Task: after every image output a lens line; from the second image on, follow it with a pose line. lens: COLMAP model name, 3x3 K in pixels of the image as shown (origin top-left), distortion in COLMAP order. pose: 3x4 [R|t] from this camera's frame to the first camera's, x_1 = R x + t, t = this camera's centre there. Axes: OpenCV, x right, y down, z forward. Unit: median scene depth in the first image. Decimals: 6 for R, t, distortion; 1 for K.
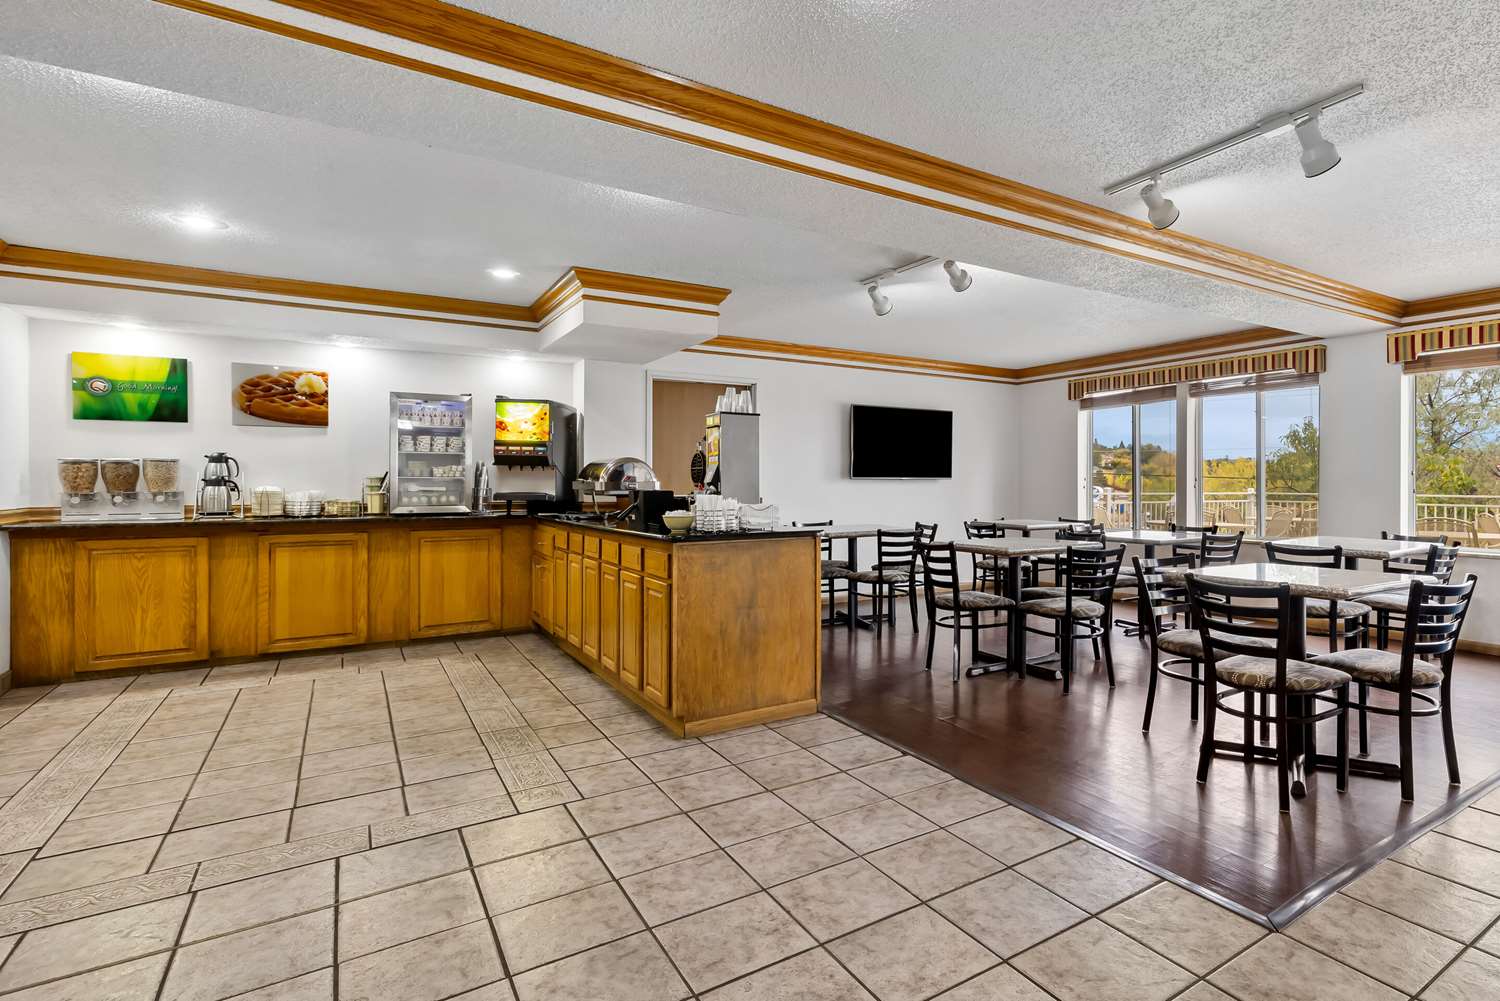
lens RADIAL K [[656.1, 0, 806.2], [0, 656.1, 477.6], [0, 0, 1]] dist [0.000588, 0.000325]
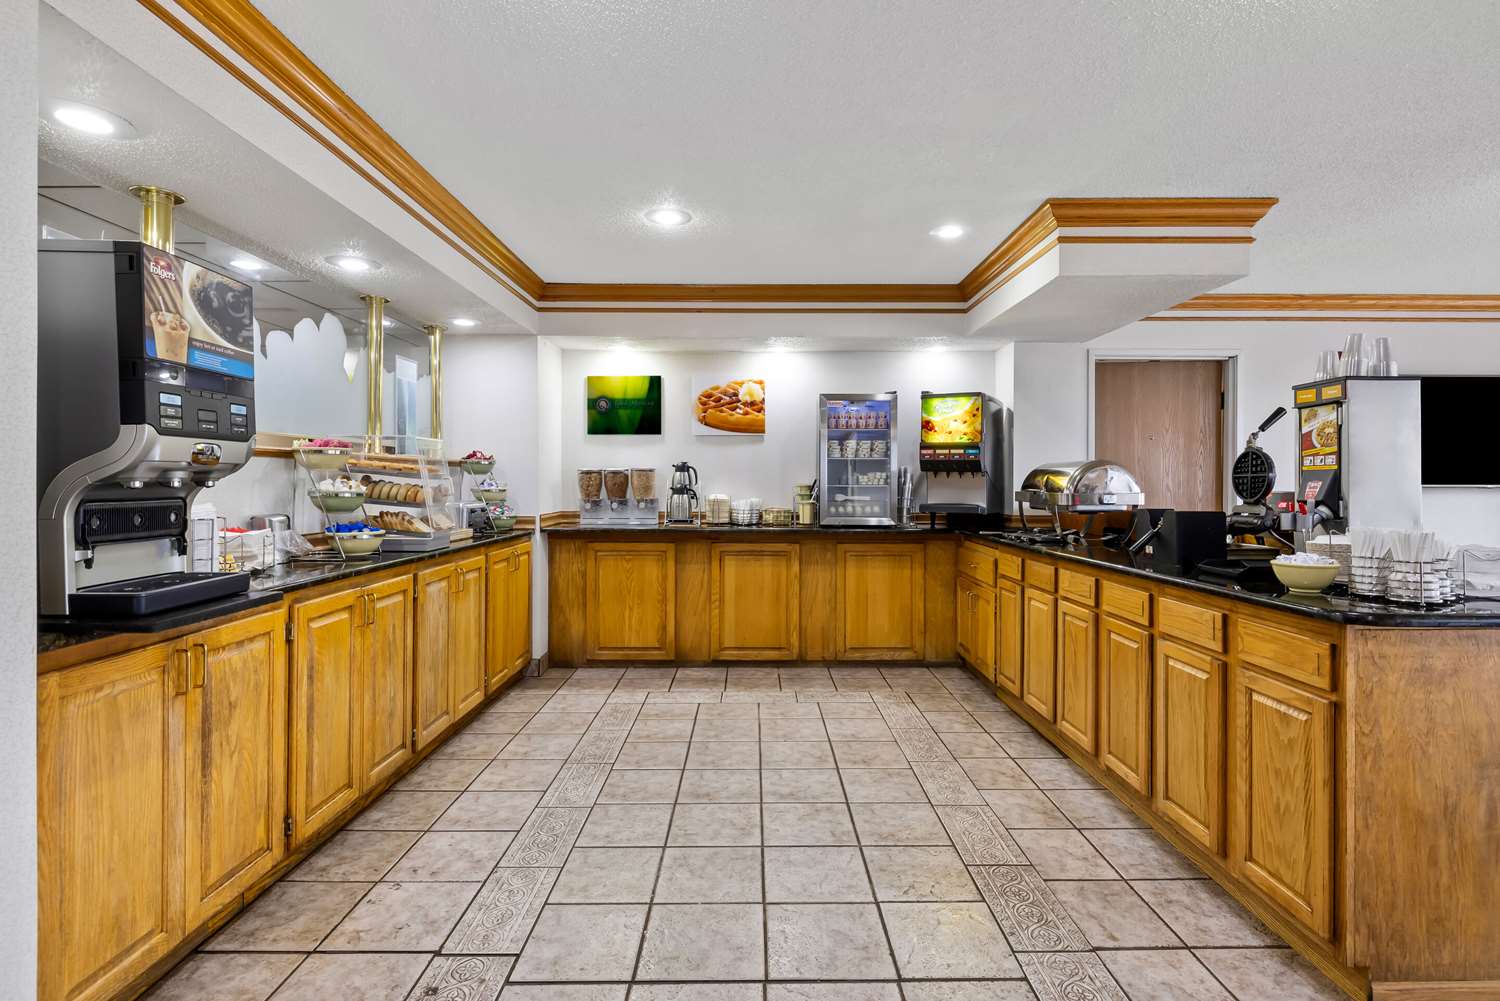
lens RADIAL K [[705.9, 0, 753.5], [0, 705.9, 481.6], [0, 0, 1]] dist [0.000612, 0.000223]
pose [[0.808722, 0.001118, -0.588190, -0.138758], [-0.002039, 0.999998, -0.000902, -0.005867], [0.588188, 0.001929, 0.808722, 0.153645]]
